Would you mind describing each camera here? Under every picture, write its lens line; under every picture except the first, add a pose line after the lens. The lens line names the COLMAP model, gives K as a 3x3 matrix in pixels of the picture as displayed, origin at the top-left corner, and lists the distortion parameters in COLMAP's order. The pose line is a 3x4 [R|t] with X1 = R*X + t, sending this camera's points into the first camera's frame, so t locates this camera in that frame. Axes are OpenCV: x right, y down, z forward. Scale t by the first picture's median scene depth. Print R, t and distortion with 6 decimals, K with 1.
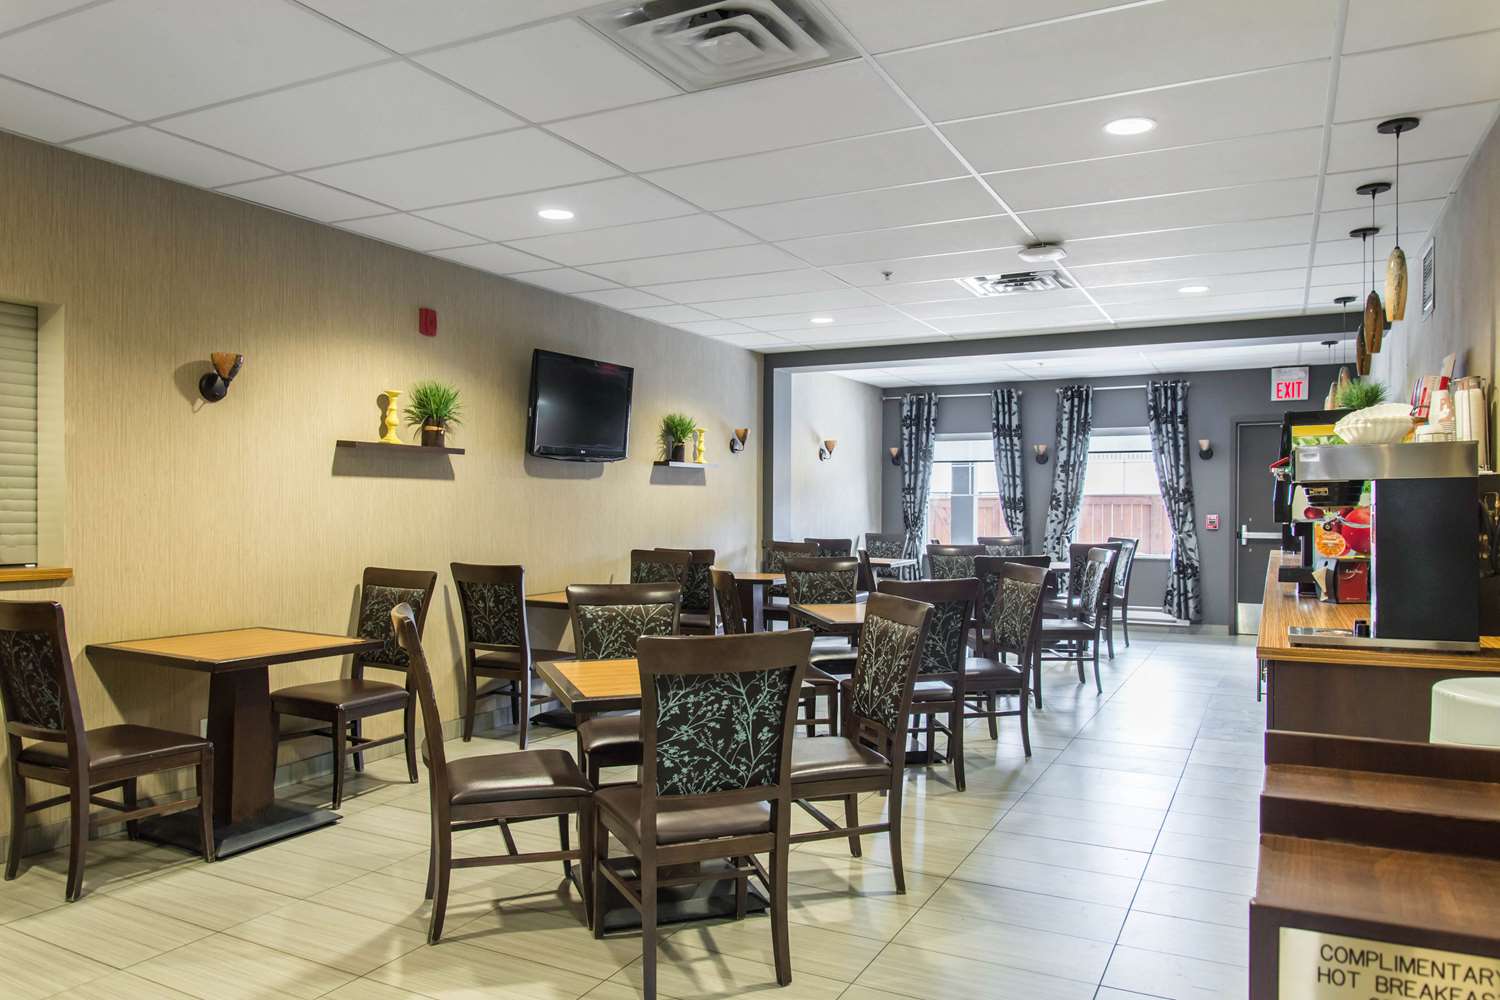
lens RADIAL K [[1050.4, 0, 750.0], [0, 1050.4, 500.0], [0, 0, 1]] dist [0.001500, 0.002057]
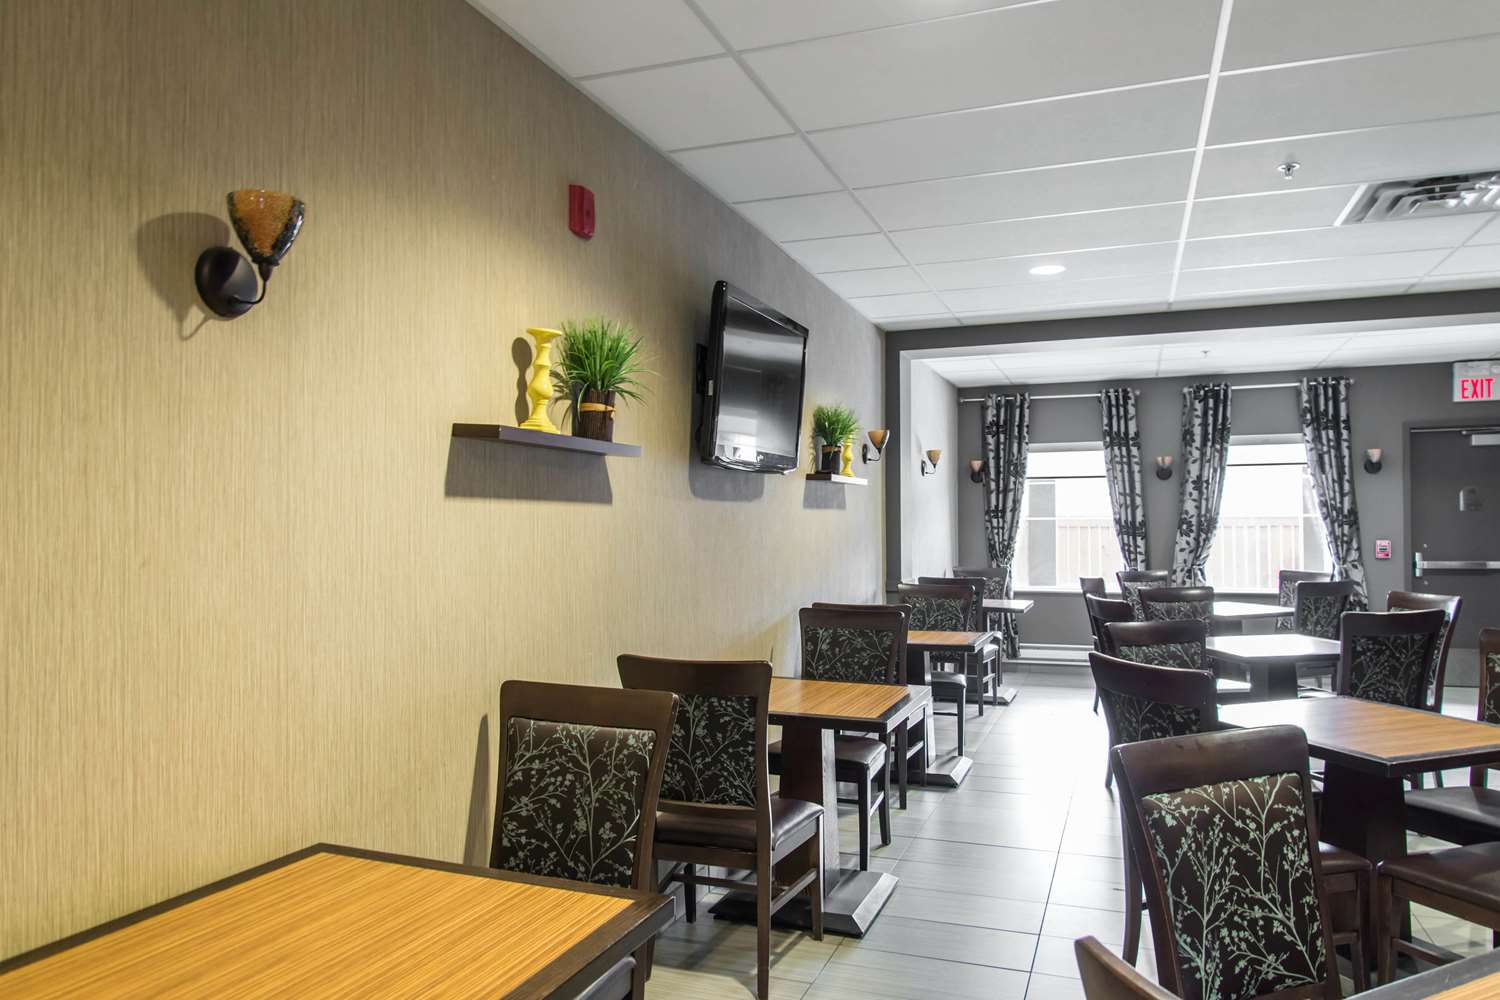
lens RADIAL K [[1058.2, 0, 750.0], [0, 1058.2, 500.0], [0, 0, 1]] dist [0.002523, 0.000481]
pose [[0.993352, -0.005758, 0.114970, -0.145656], [0.008129, 0.999764, -0.020168, -0.004836], [-0.114826, 0.020969, 0.993164, 0.232067]]
